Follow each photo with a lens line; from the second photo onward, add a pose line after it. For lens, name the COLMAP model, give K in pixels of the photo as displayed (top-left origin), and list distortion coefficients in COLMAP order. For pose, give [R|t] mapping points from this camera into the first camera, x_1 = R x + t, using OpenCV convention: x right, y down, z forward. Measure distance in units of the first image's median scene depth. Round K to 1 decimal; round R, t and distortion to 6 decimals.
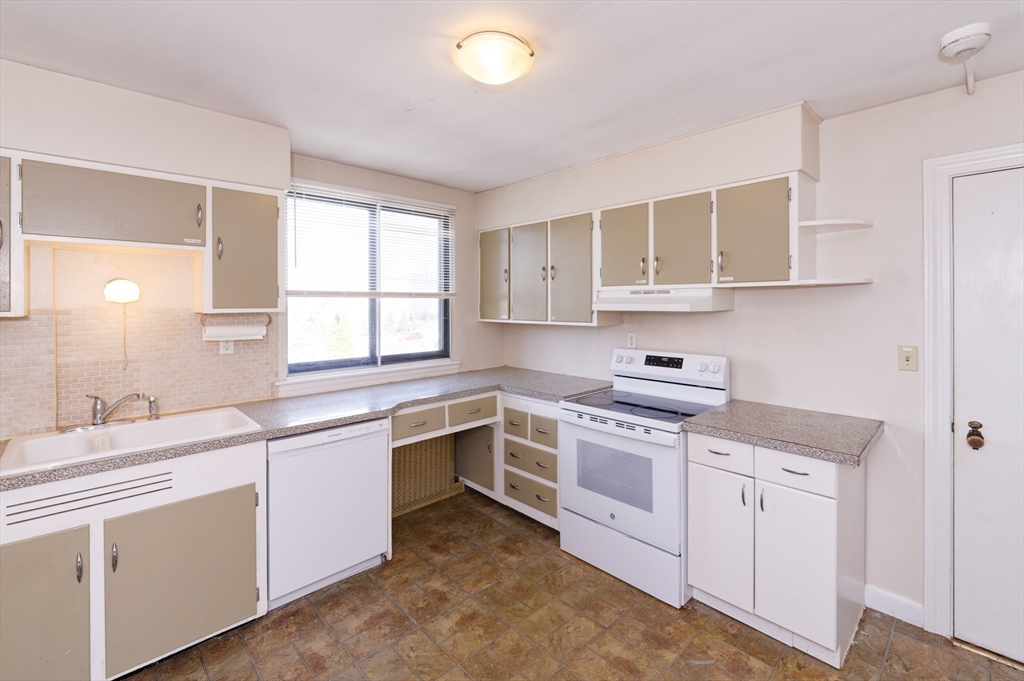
lens RADIAL K [[447.3, 0, 512.2], [0, 447.3, 302.0], [0, 0, 1]] dist [0.002149, -0.002794]
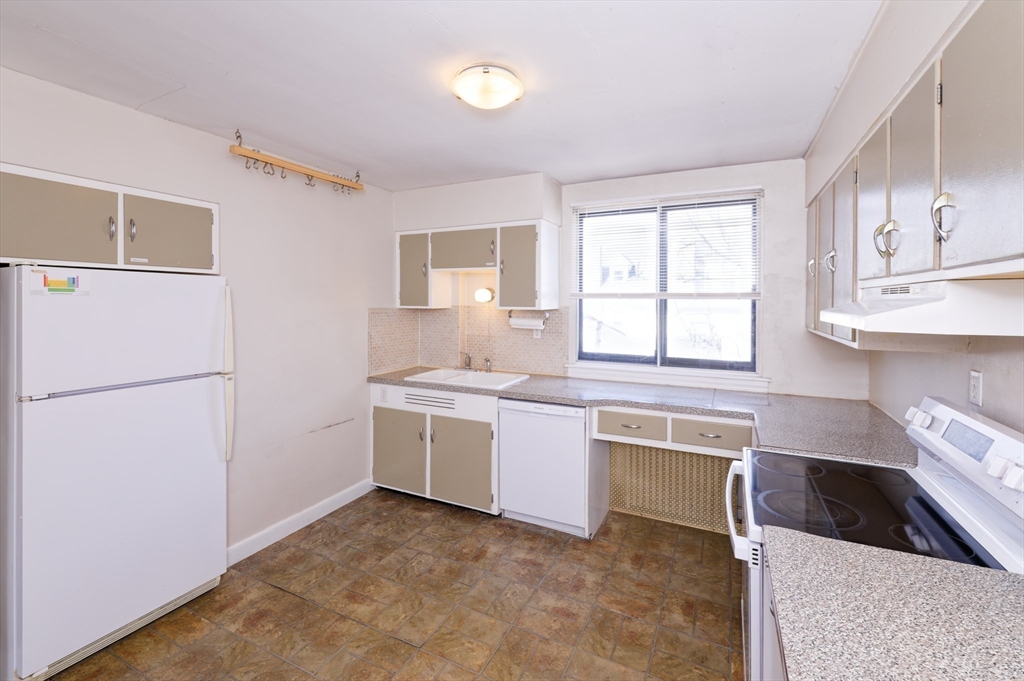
lens RADIAL K [[447.3, 0, 522.8], [0, 447.3, 304.1], [0, 0, 1]] dist [0.002149, -0.002794]
pose [[0.344791, 0.009892, -0.938627, 0.747789], [-0.005339, 0.999949, 0.008577, -0.006515], [0.938664, 0.002054, 0.344826, 0.504372]]
